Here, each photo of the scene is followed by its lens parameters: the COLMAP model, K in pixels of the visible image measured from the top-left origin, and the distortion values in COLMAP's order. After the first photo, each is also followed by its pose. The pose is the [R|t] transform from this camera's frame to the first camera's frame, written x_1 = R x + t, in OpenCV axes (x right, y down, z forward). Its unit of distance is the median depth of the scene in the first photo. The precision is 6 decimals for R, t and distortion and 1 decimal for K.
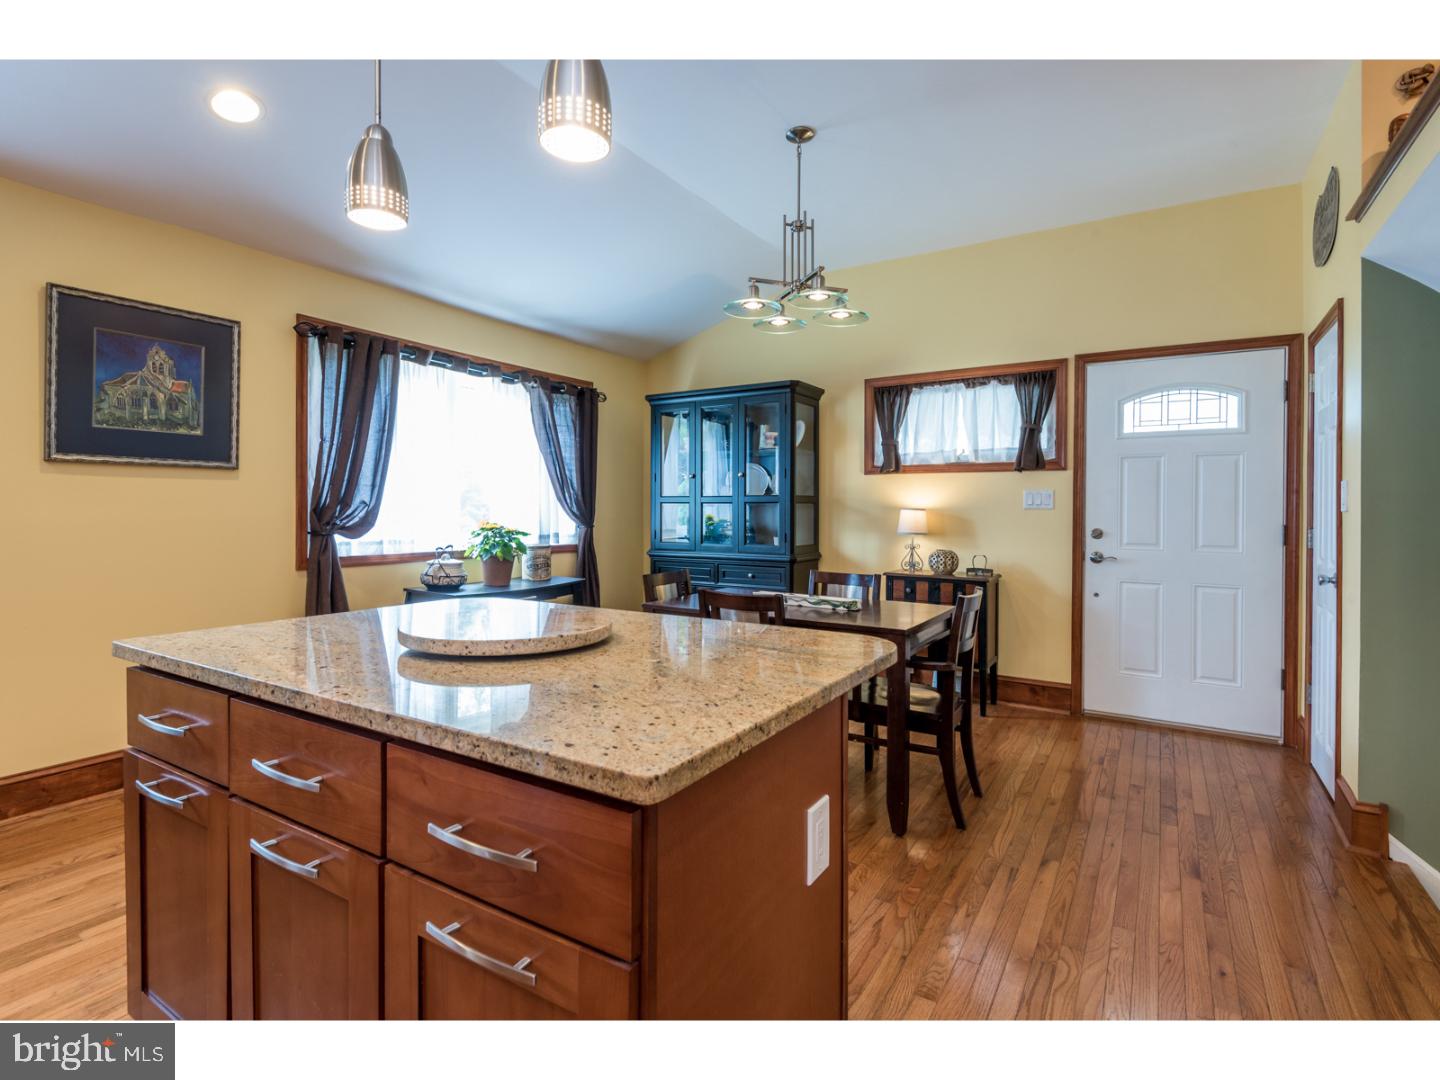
lens RADIAL K [[685.6, 0, 703.5], [0, 685.6, 511.4], [0, 0, 1]] dist [0.003077, 0.000020]
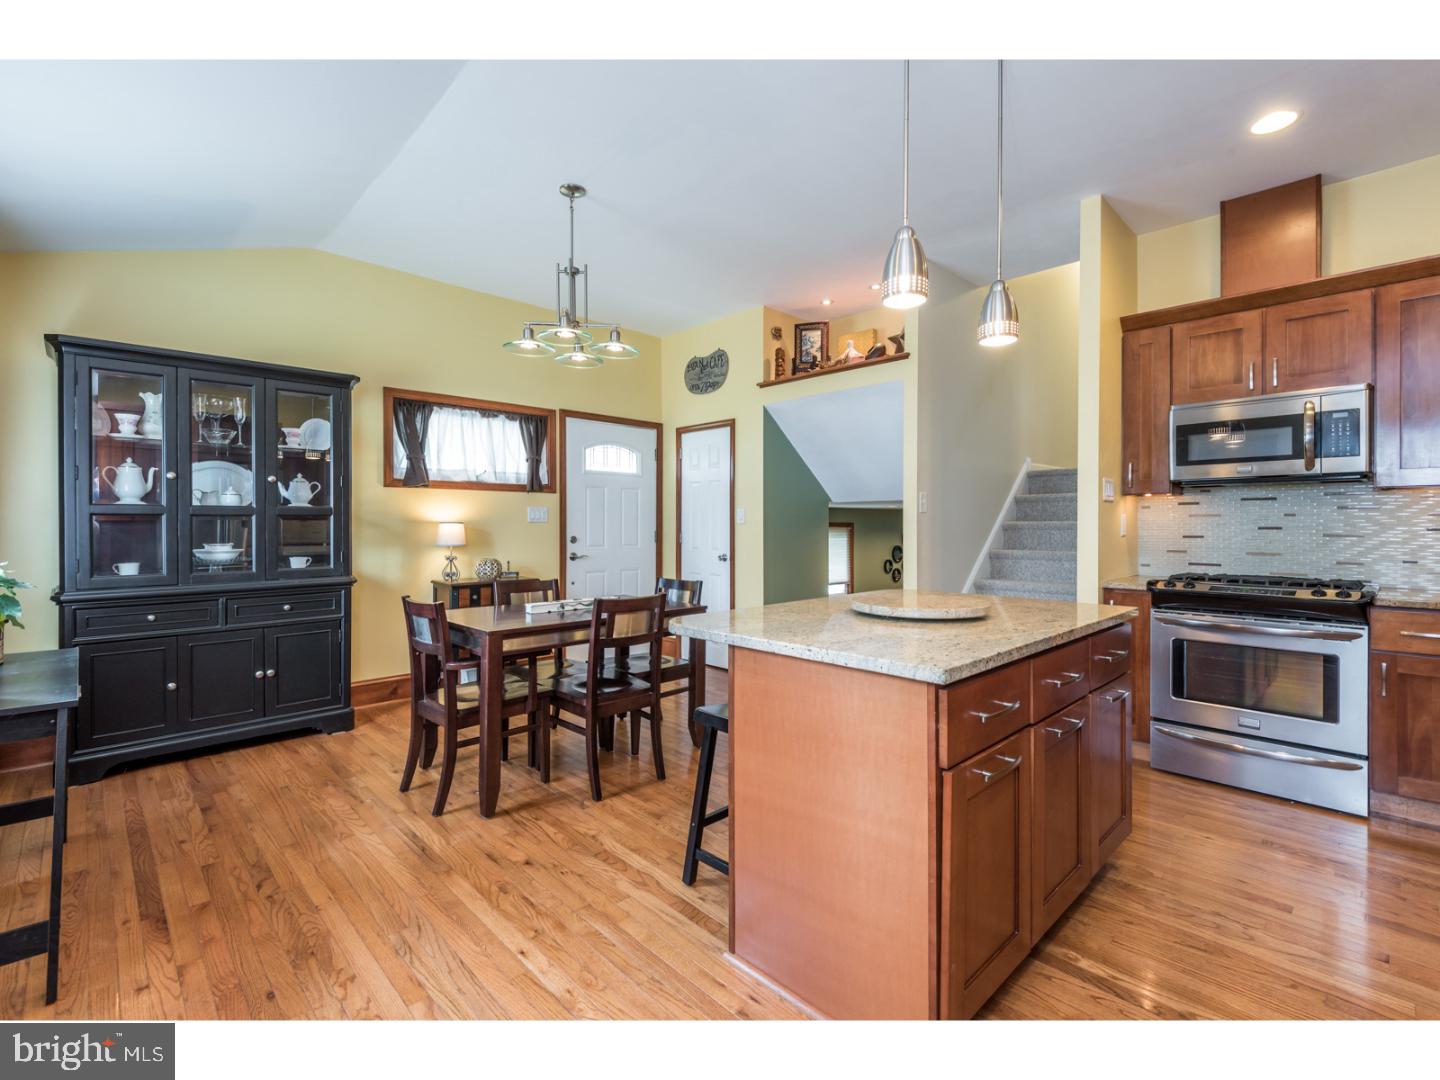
lens RADIAL K [[658.5, 0, 724.0], [0, 658.5, 530.1], [0, 0, 1]] dist [0.008385, -0.008164]
pose [[0.217417, -0.016901, 0.975932, -0.664724], [0.002989, 0.999857, 0.016649, -0.008485], [-0.976074, -0.000703, 0.217437, 0.402962]]
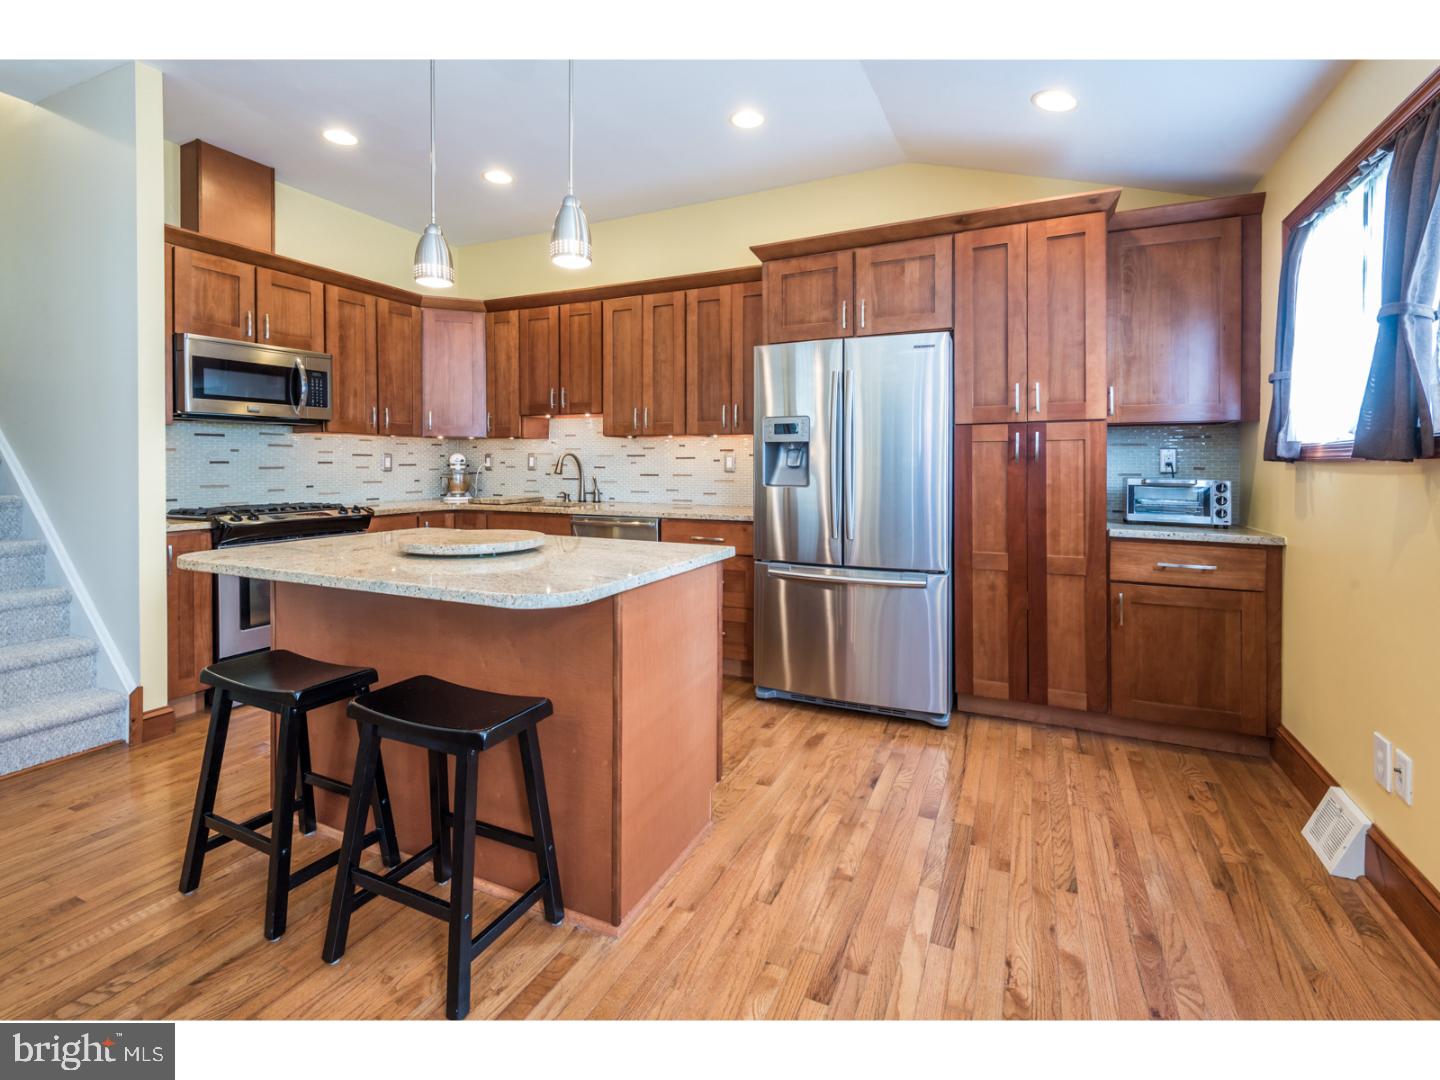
lens RADIAL K [[658.5, 0, 710.1], [0, 658.5, 472.8], [0, 0, 1]] dist [0.008385, -0.008164]
pose [[-0.991046, -0.008308, -0.133264, -0.257981], [-0.011000, 0.999750, 0.019479, -0.005503], [0.133069, 0.020770, -0.990889, 0.873367]]
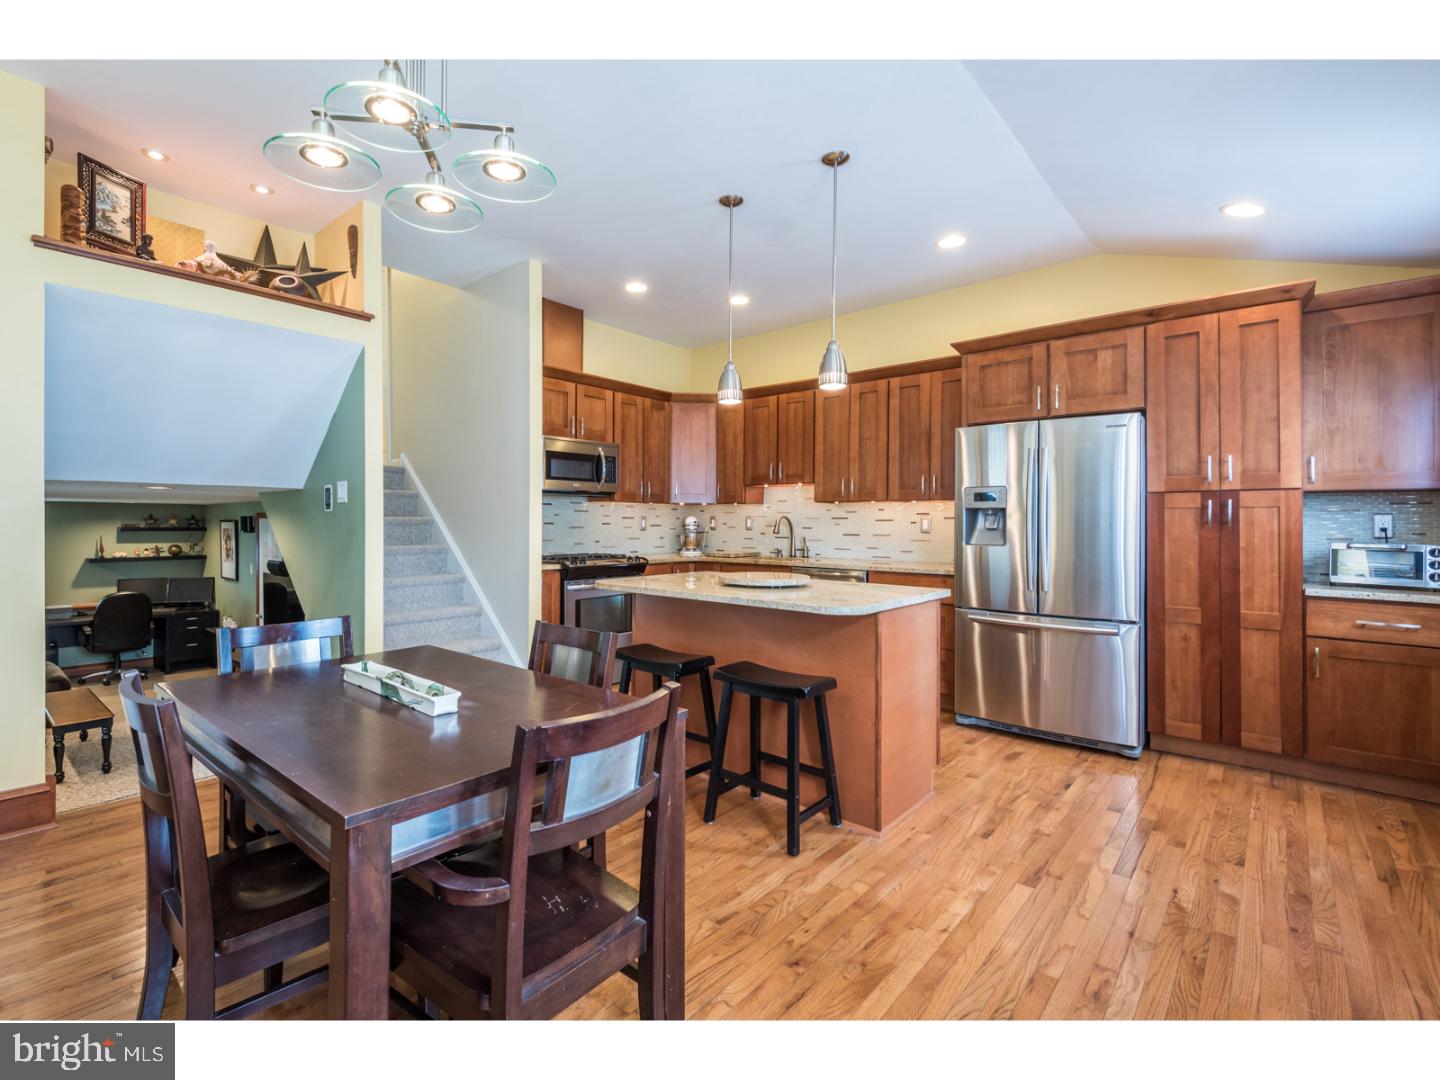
lens RADIAL K [[658.5, 0, 698.5], [0, 658.5, 524.0], [0, 0, 1]] dist [0.008385, -0.008164]
pose [[-0.991363, -0.015173, 0.130265, -0.170509], [-0.014145, 0.999861, 0.008815, -0.008400], [-0.130381, 0.006896, -0.991440, 1.090111]]
